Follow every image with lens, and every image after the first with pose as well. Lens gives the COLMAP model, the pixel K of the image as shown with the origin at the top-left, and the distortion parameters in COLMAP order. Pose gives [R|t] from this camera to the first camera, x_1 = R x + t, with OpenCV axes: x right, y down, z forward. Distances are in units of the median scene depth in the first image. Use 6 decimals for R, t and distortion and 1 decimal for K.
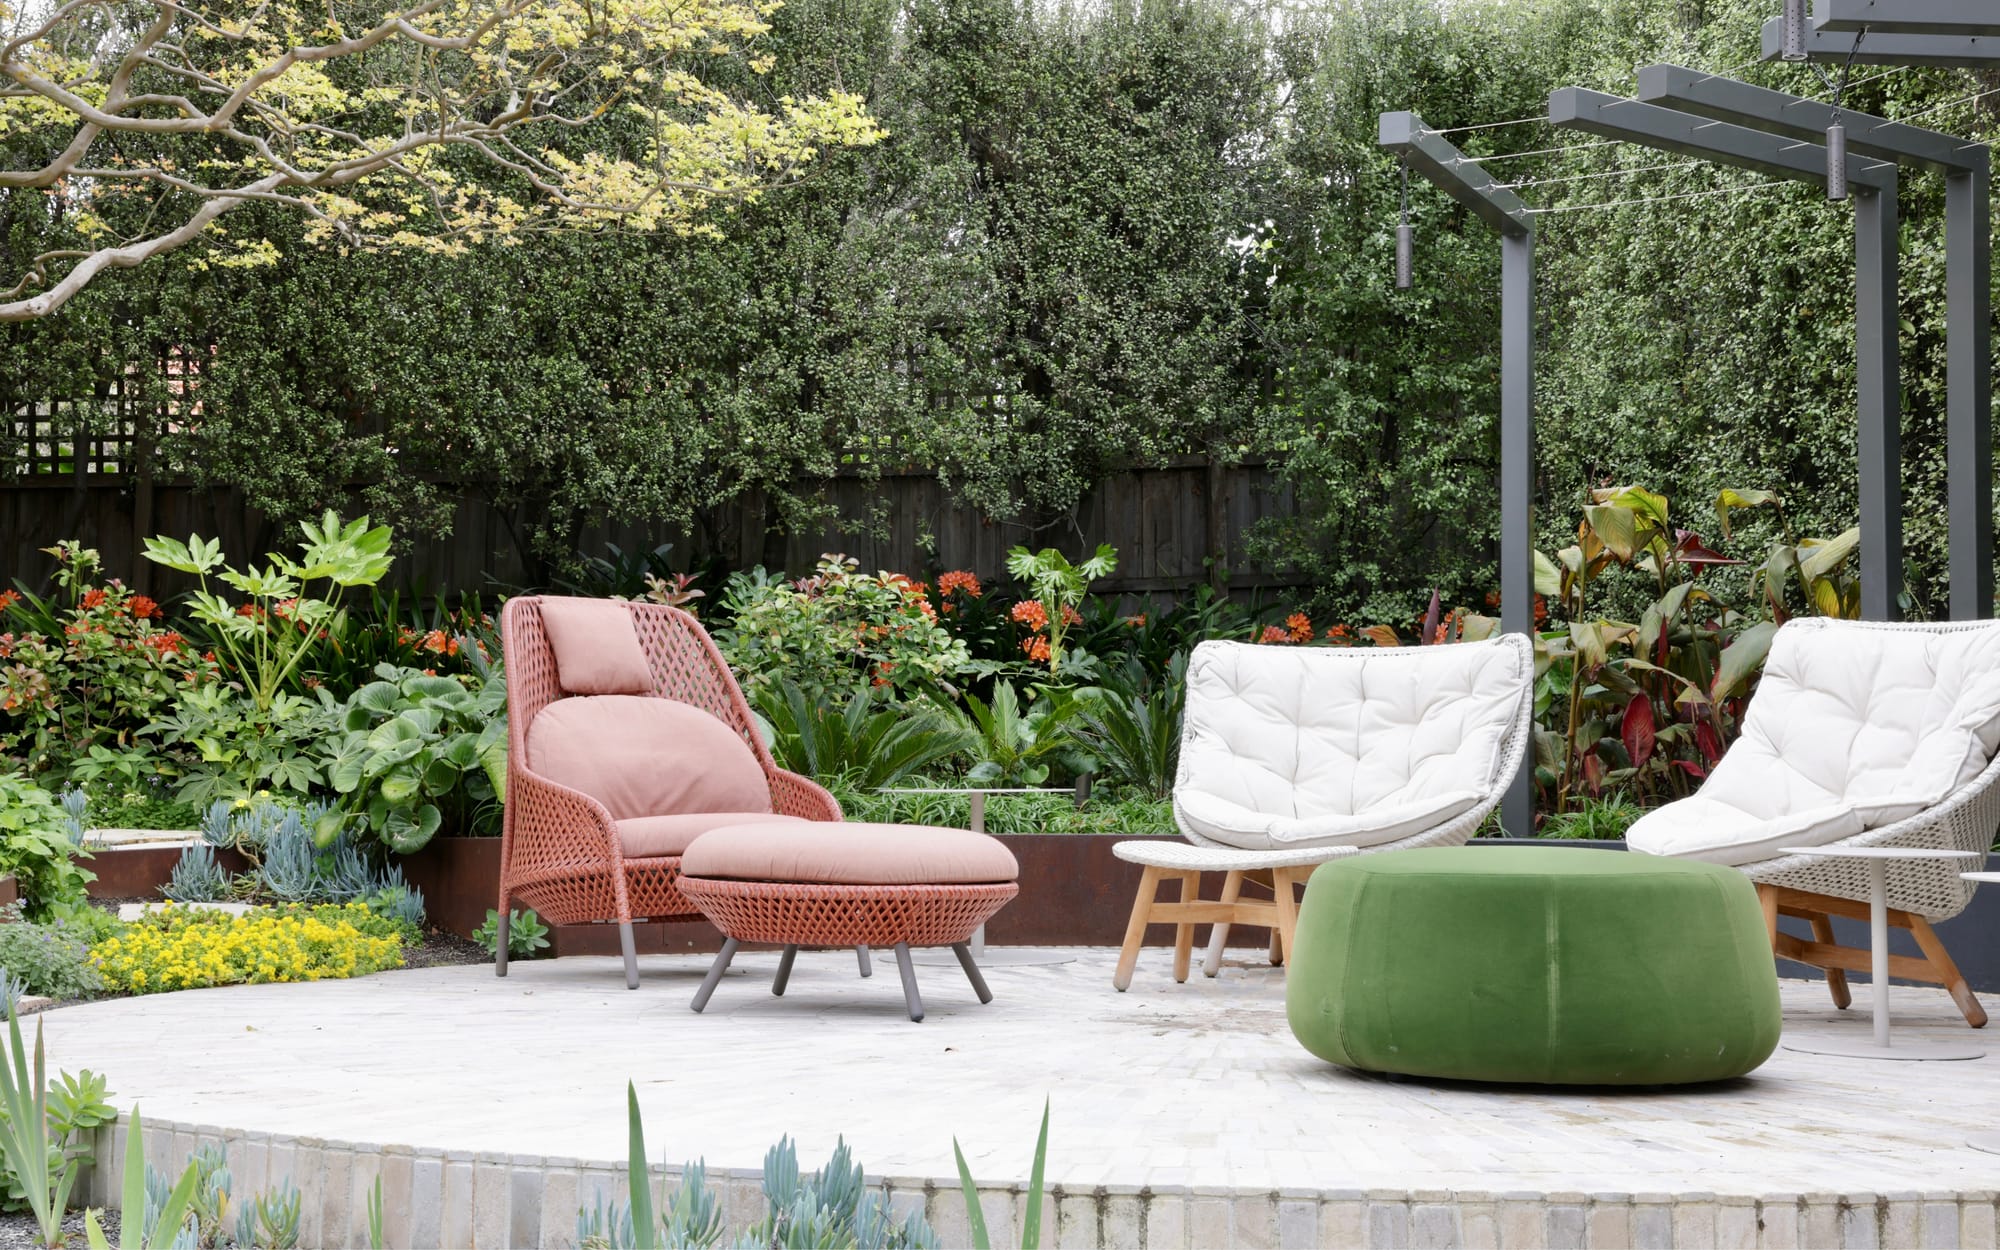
lens RADIAL K [[2866.4, 0, 1000.2], [0, 2866.4, 578.7], [0, 0, 1]] dist [0.117779, -0.017678]
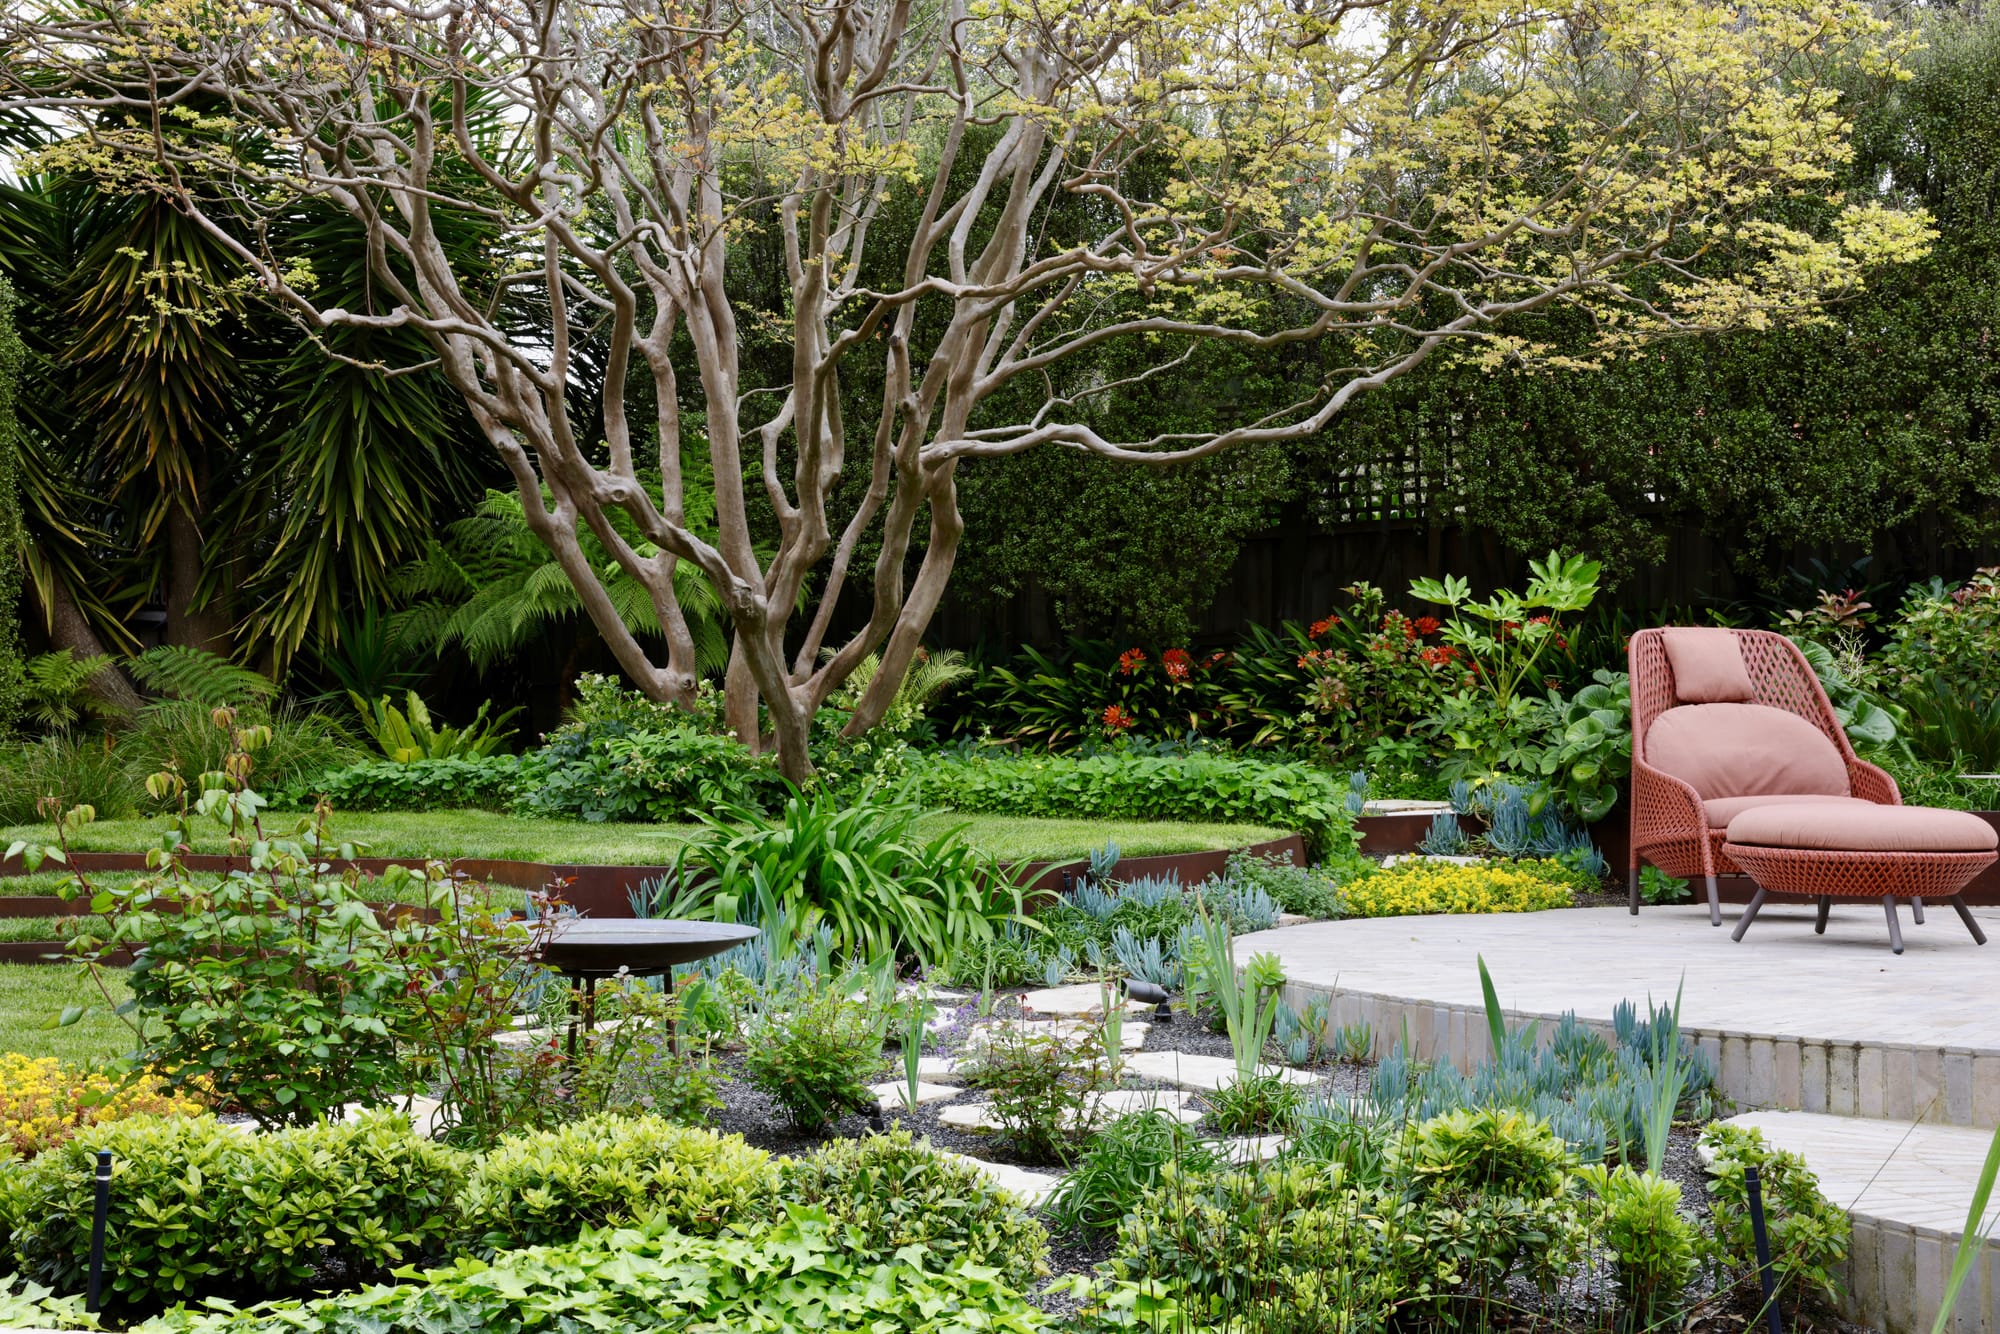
lens RADIAL K [[2916.9, 0, 1000.0], [0, 2916.9, 667.0], [0, 0, 1]] dist [0.089626, -0.063543]
pose [[0.882222, -0.016283, -0.470551, 0.179322], [0.037289, 0.998679, 0.035353, -0.030835], [0.469354, -0.048735, 0.881664, -0.284091]]
